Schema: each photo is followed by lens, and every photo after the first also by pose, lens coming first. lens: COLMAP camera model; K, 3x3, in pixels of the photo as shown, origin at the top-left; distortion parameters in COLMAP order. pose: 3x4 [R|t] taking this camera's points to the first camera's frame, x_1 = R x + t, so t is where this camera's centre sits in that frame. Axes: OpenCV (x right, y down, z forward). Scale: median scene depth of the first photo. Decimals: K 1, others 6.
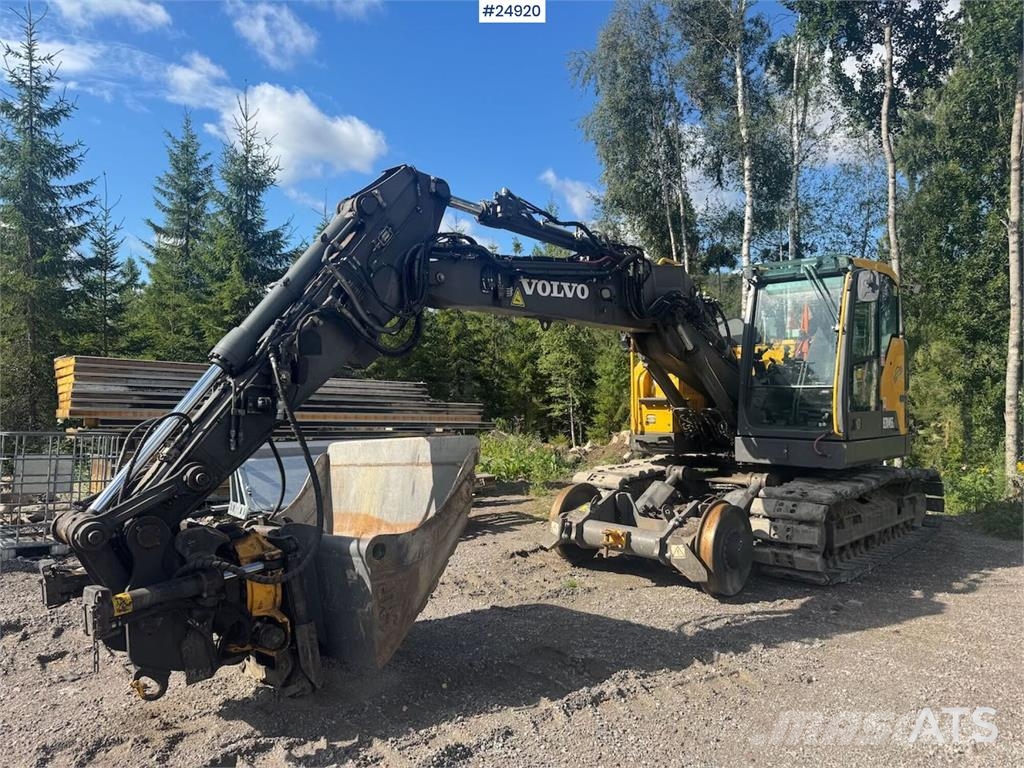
lens RADIAL K [[718.0, 0, 519.3], [0, 718.0, 383.3], [0, 0, 1]] dist [0.051855, -0.047373]
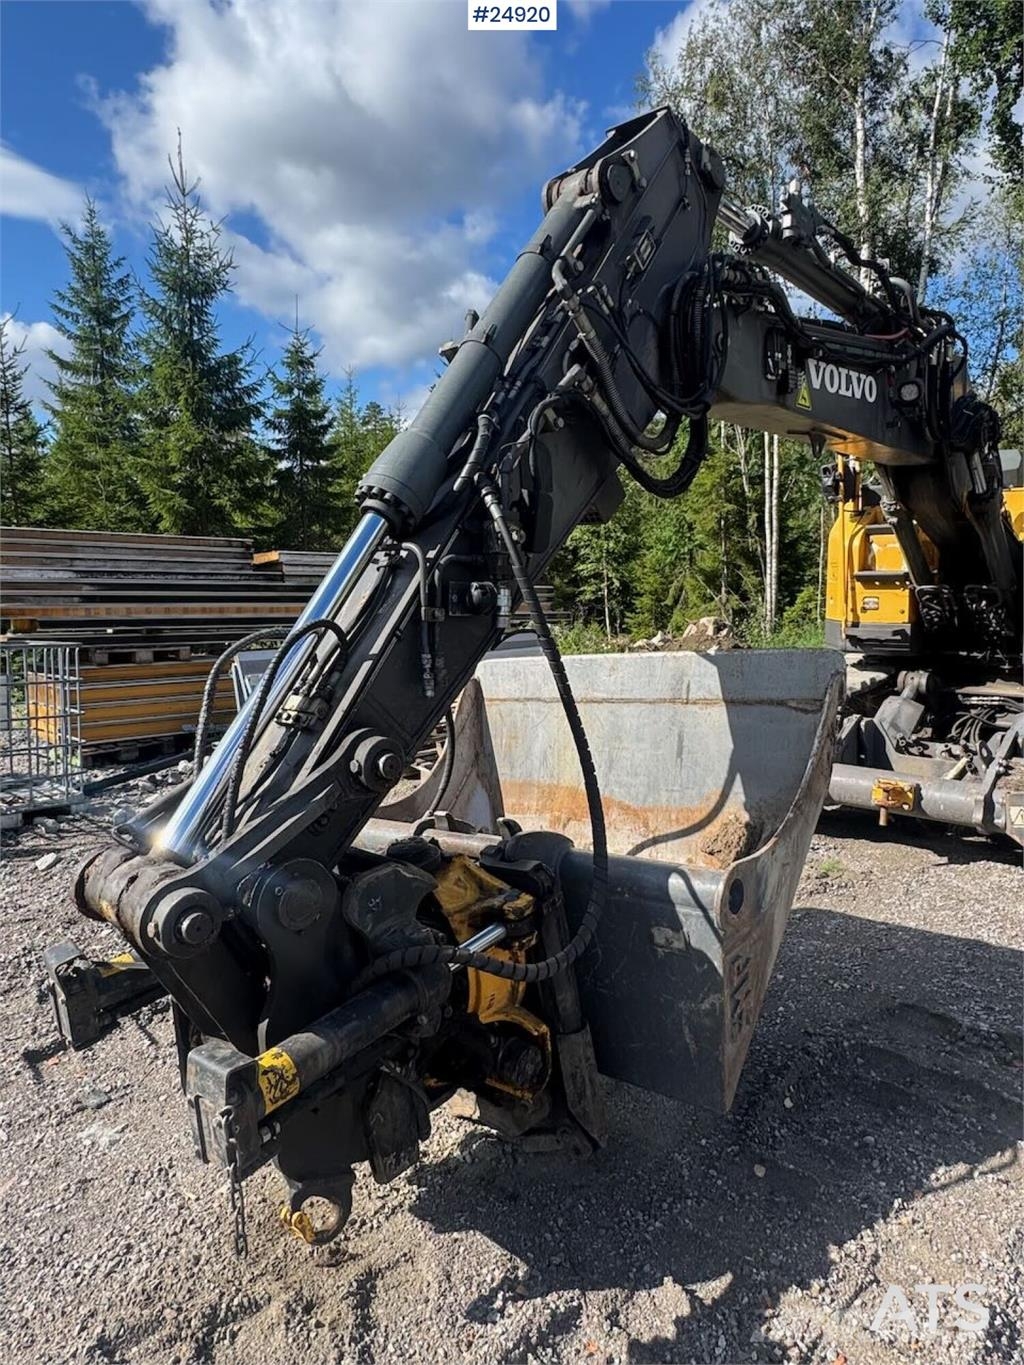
lens RADIAL K [[892.2, 0, 558.2], [0, 892.2, 675.6], [0, 0, 1]] dist [0.000029, -0.001381]
pose [[0.999335, -0.023686, 0.027737, -0.162494], [0.019913, 0.991419, 0.129200, 0.003376], [-0.030560, -0.128562, 0.991231, 0.213293]]
